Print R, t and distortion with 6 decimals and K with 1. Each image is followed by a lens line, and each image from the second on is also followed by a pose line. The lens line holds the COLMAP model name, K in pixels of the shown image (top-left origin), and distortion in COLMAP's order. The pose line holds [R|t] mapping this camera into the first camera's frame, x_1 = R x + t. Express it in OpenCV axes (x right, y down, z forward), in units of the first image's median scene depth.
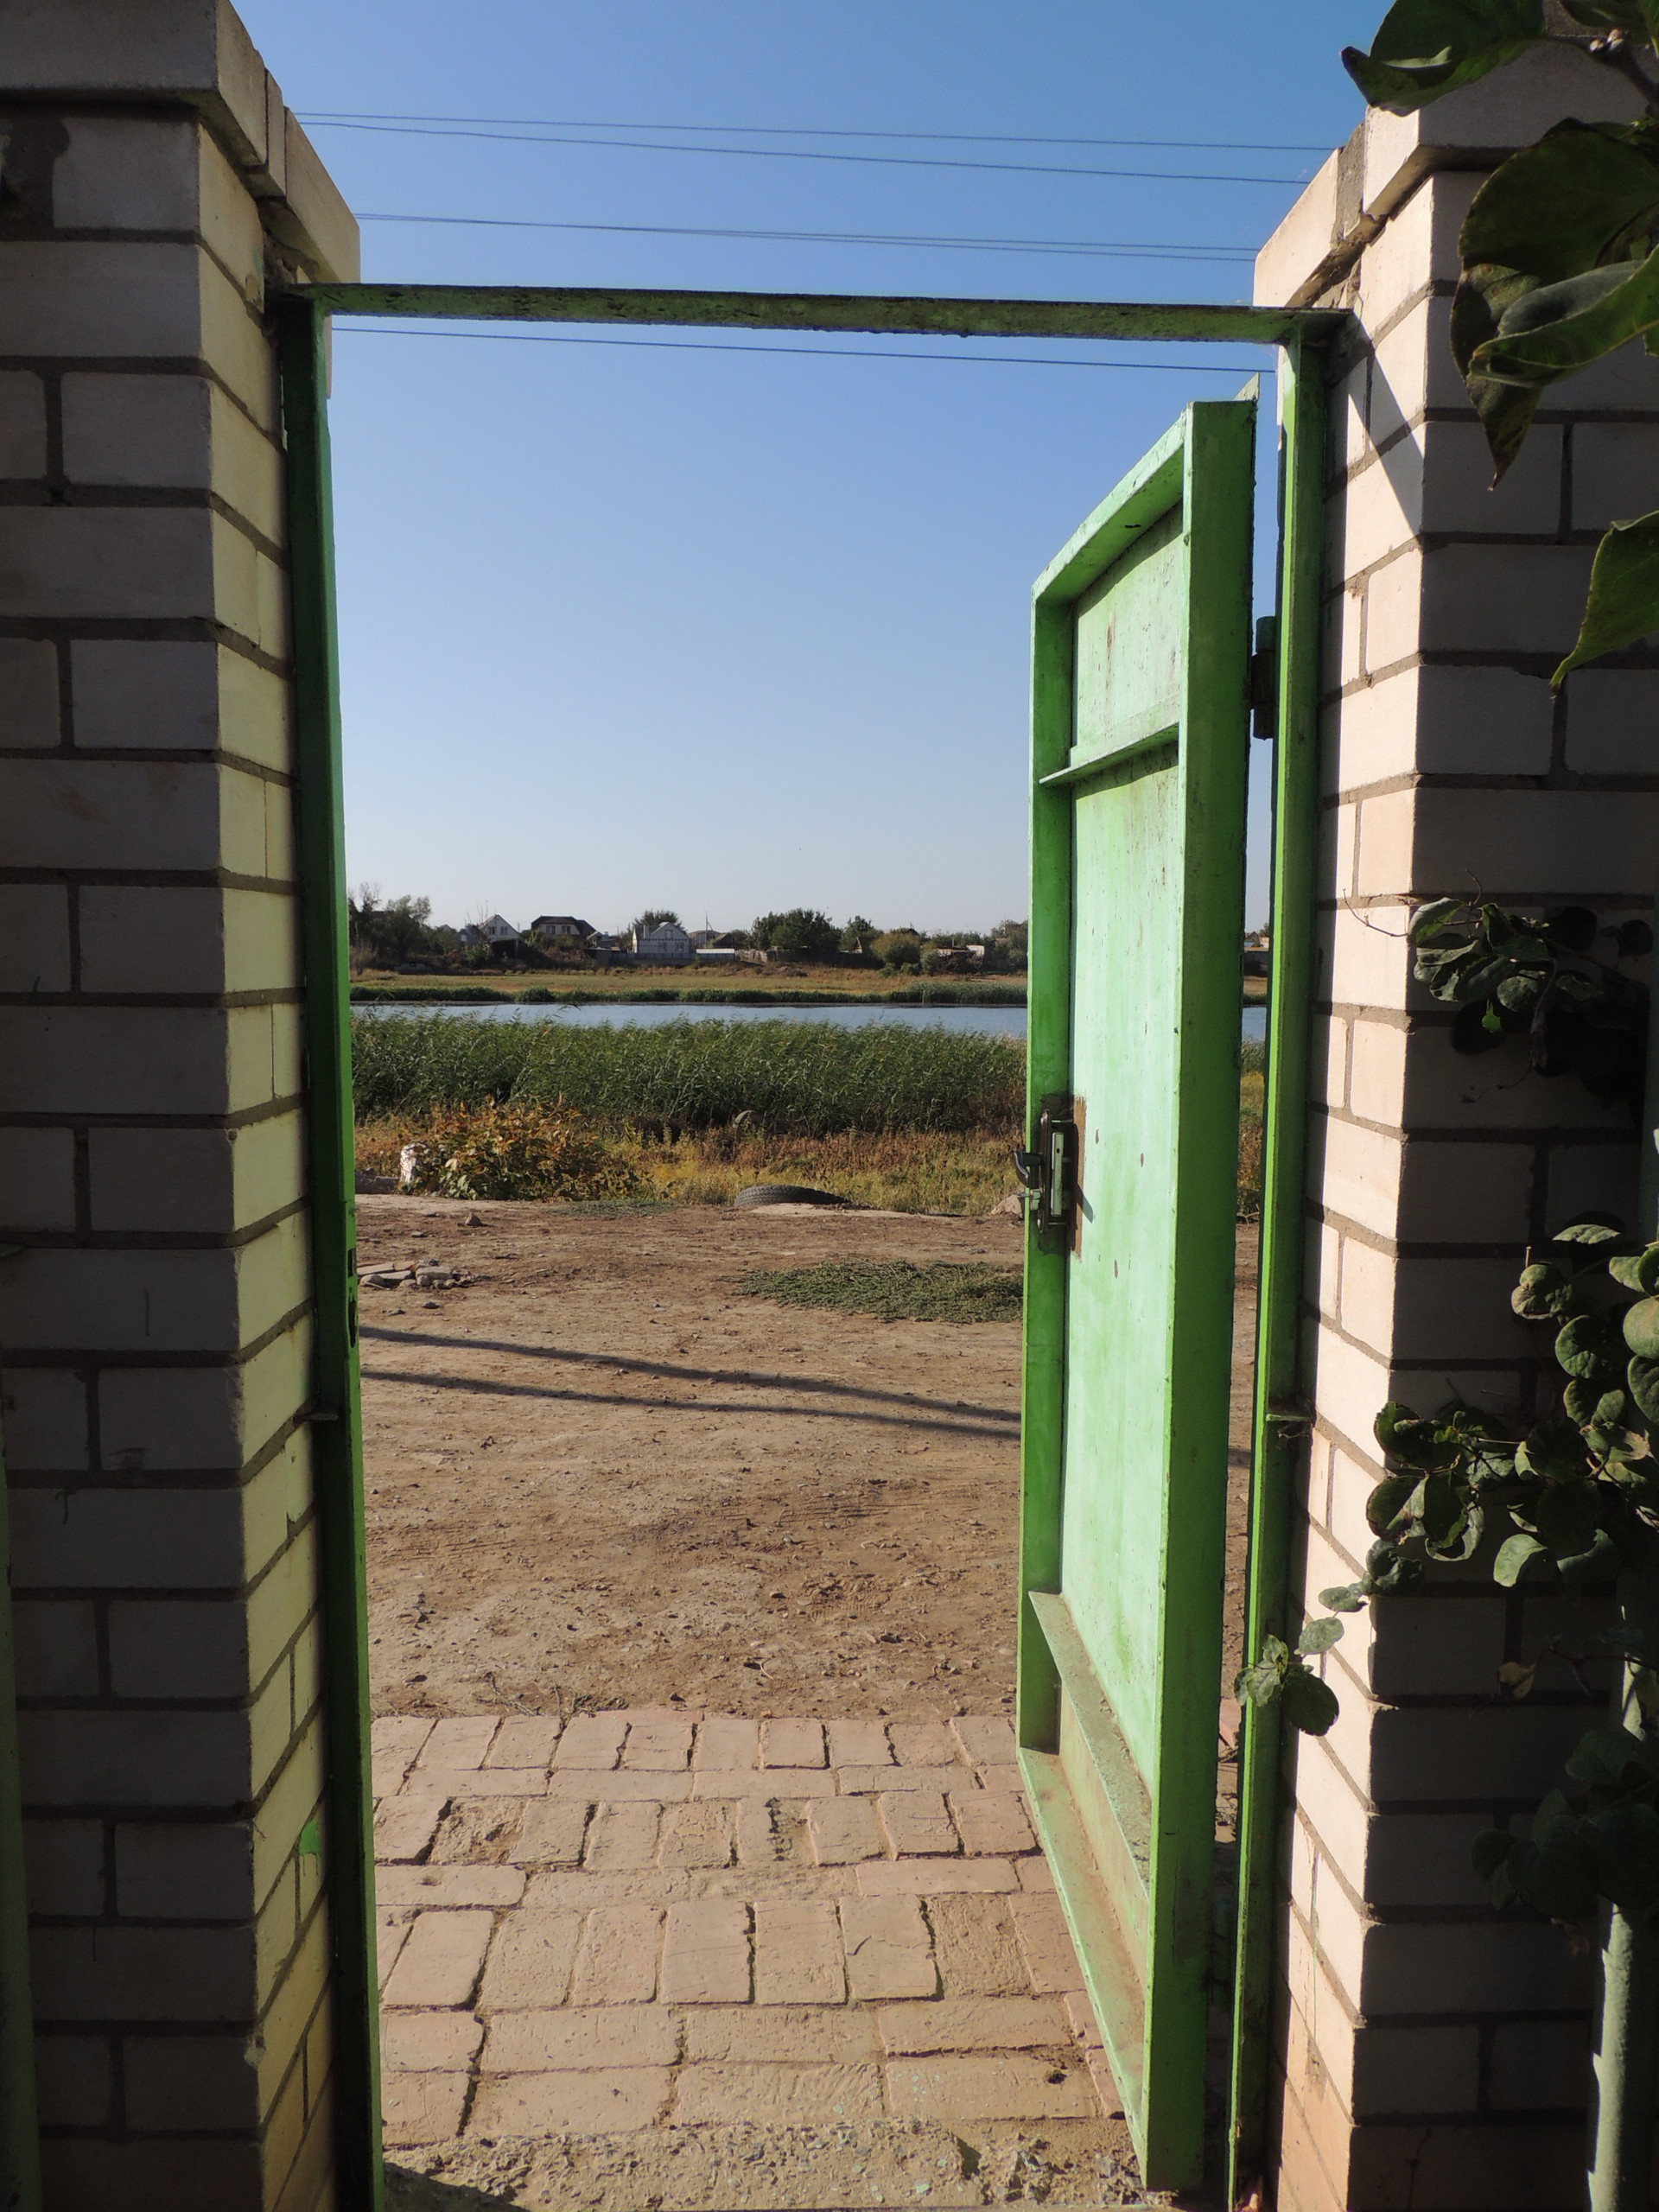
lens RADIAL K [[1560.2, 0, 829.5], [0, 1560.2, 1106.0], [0, 0, 1]] dist [-0.022341, -0.000378]
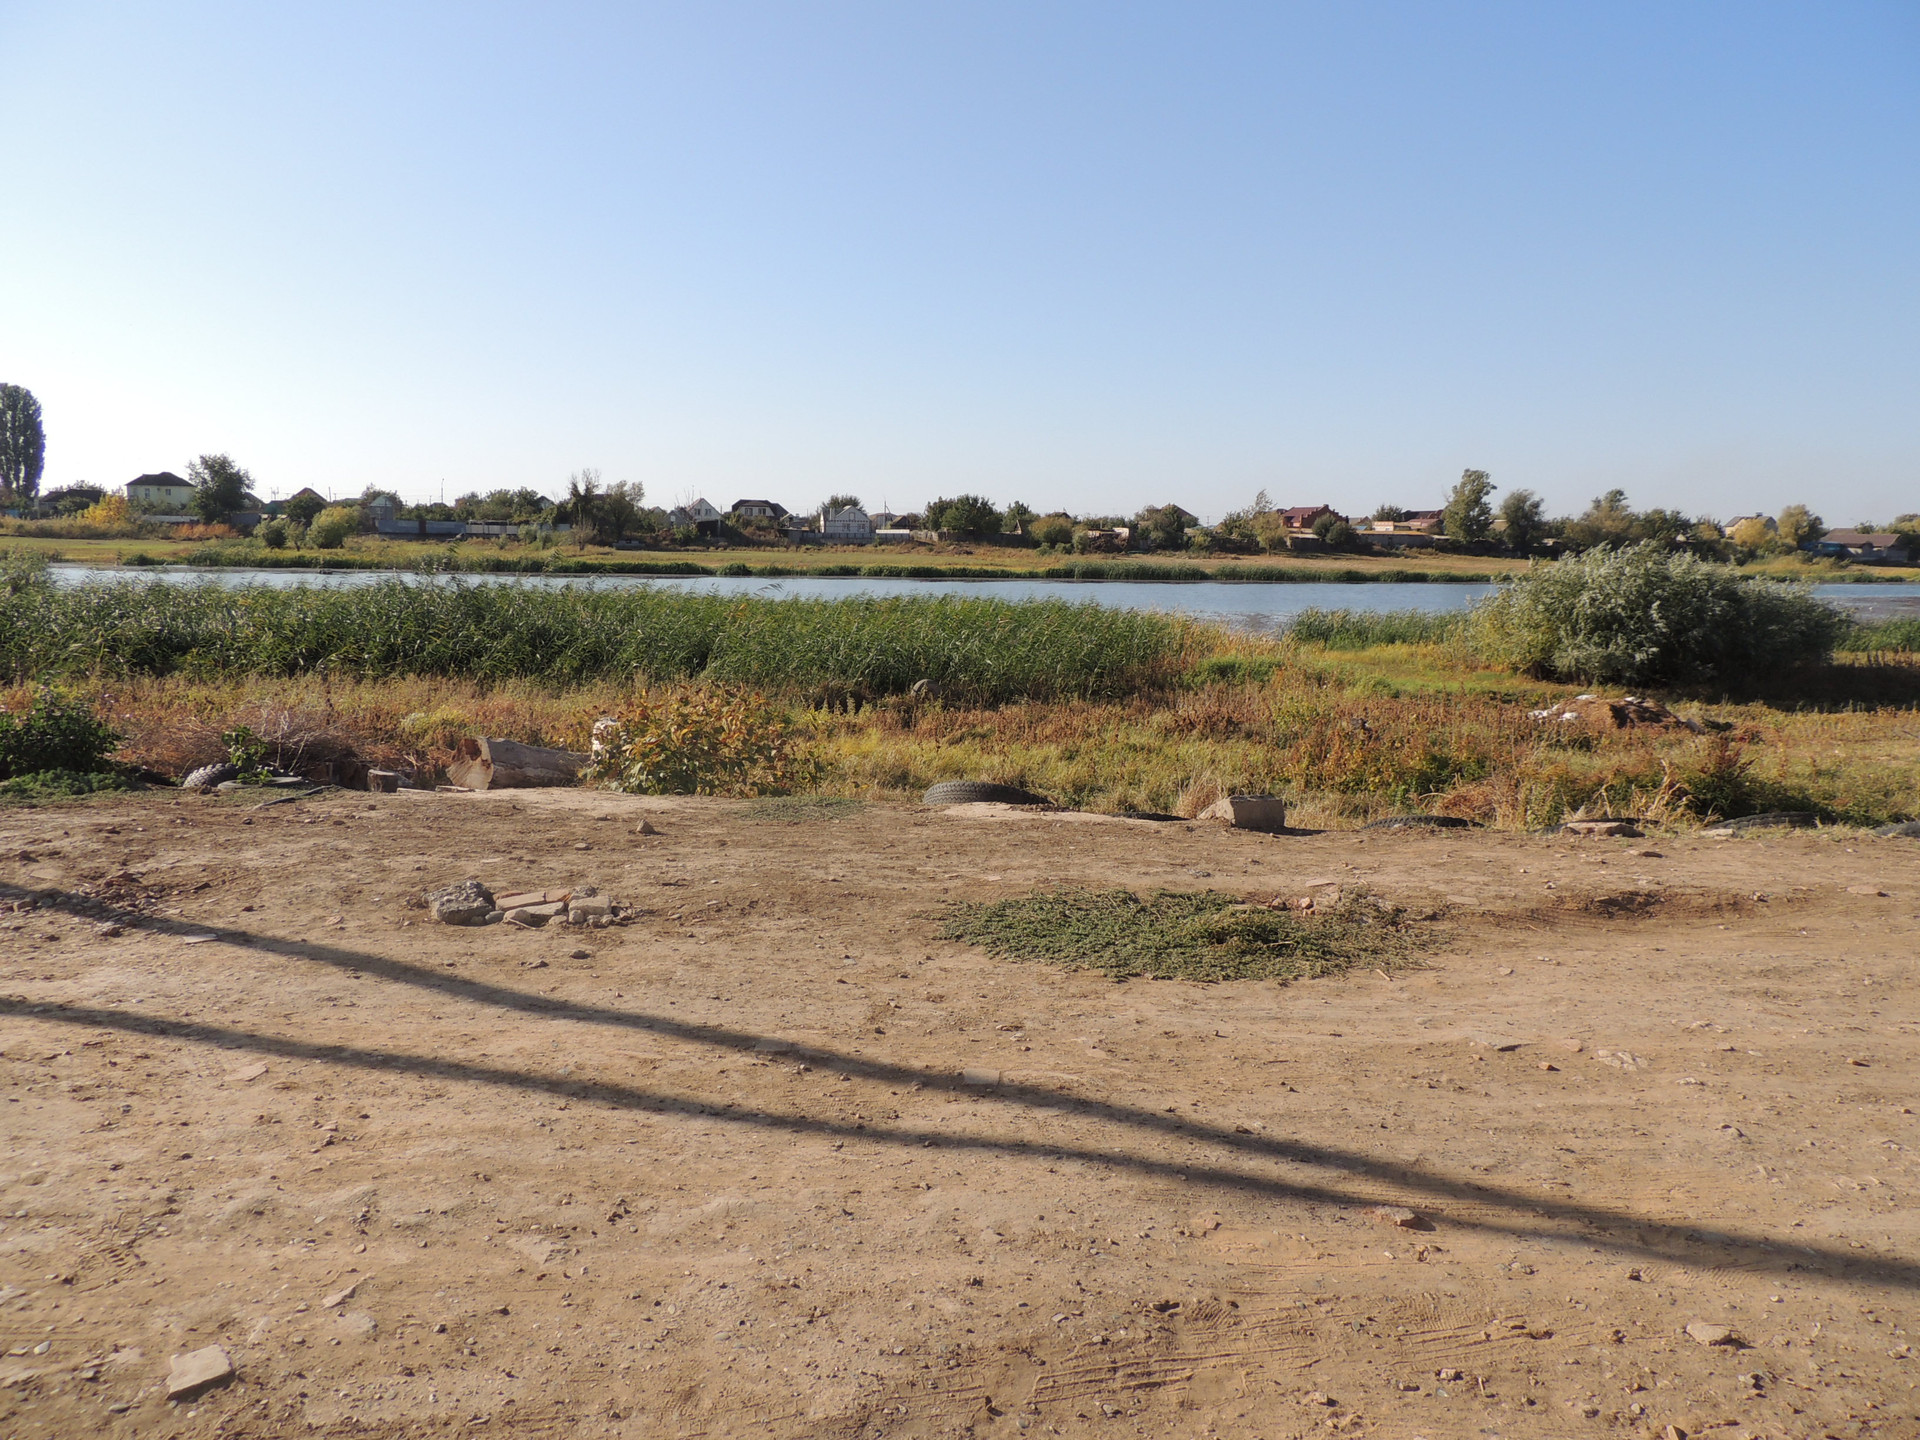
lens RADIAL K [[1354.2, 0, 958.3], [0, 1354.2, 726.6], [0, 0, 1]] dist [-0.022341, -0.000378]
pose [[0.999688, 0.009726, -0.023005, -0.029380], [-0.008707, 0.998995, 0.043967, -0.025520], [0.023409, -0.043753, 0.998768, 0.236159]]
